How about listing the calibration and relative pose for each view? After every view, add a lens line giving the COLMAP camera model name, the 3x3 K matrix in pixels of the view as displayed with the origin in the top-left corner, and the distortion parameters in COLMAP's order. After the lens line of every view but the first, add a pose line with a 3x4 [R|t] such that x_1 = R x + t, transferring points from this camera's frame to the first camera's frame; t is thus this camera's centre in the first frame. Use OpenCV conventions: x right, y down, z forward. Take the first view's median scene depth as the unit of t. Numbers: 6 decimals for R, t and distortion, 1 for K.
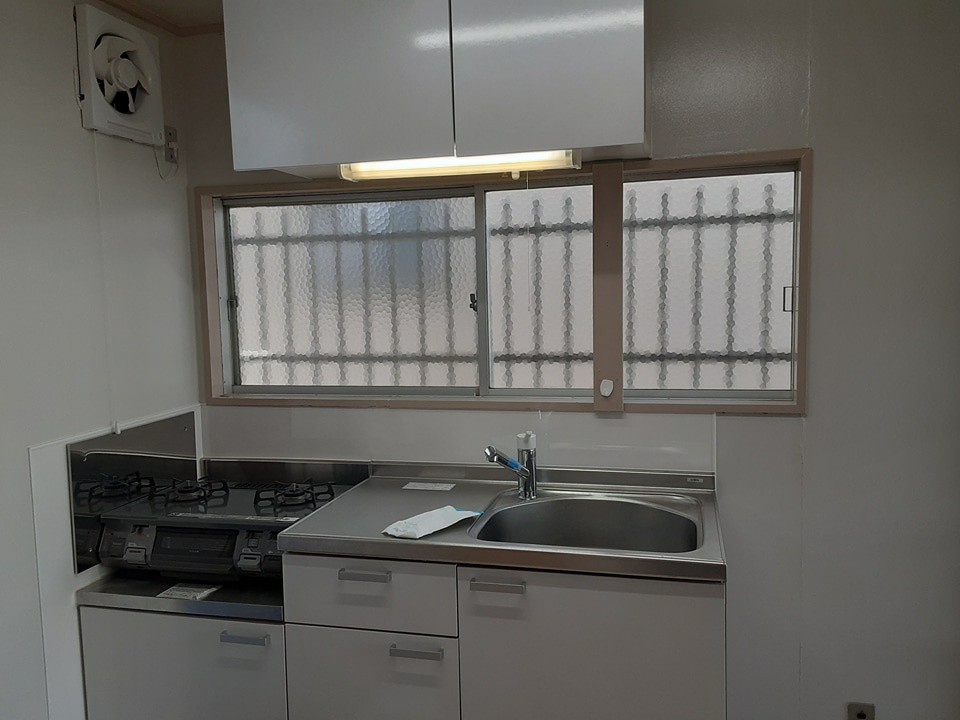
lens RADIAL K [[766.1, 0, 489.1], [0, 766.1, 363.5], [0, 0, 1]] dist [0.109718, -0.173499]
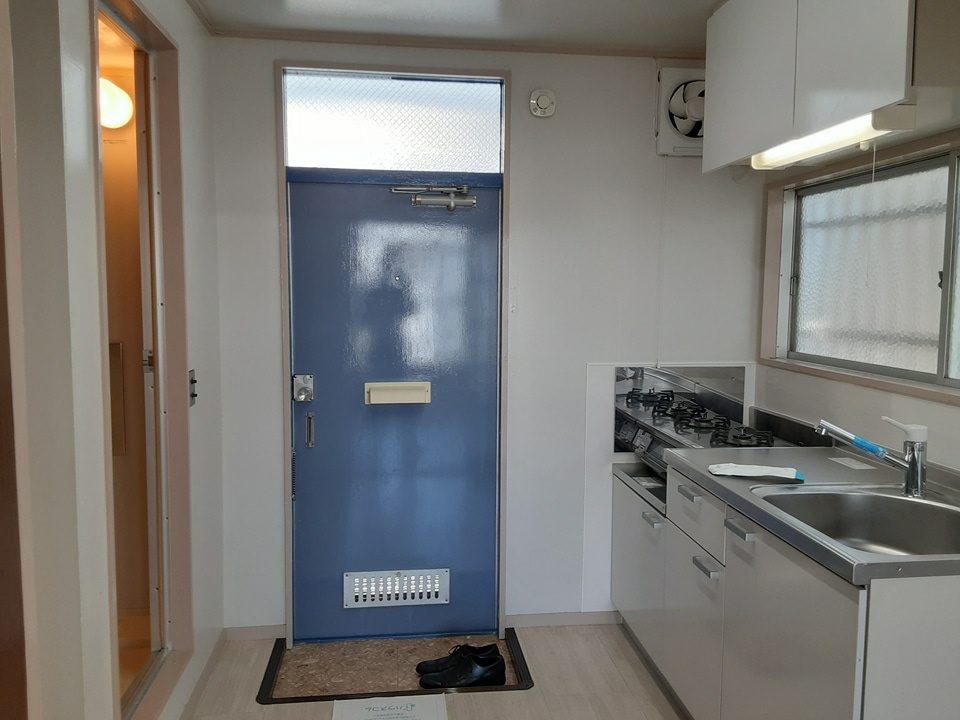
lens RADIAL K [[766.1, 0, 489.1], [0, 766.1, 363.5], [0, 0, 1]] dist [0.109718, -0.173499]
pose [[0.356610, 0.115922, -0.927034, 0.701345], [-0.107330, 0.990786, 0.082606, -0.001756], [0.928068, 0.070040, 0.365766, 0.191285]]
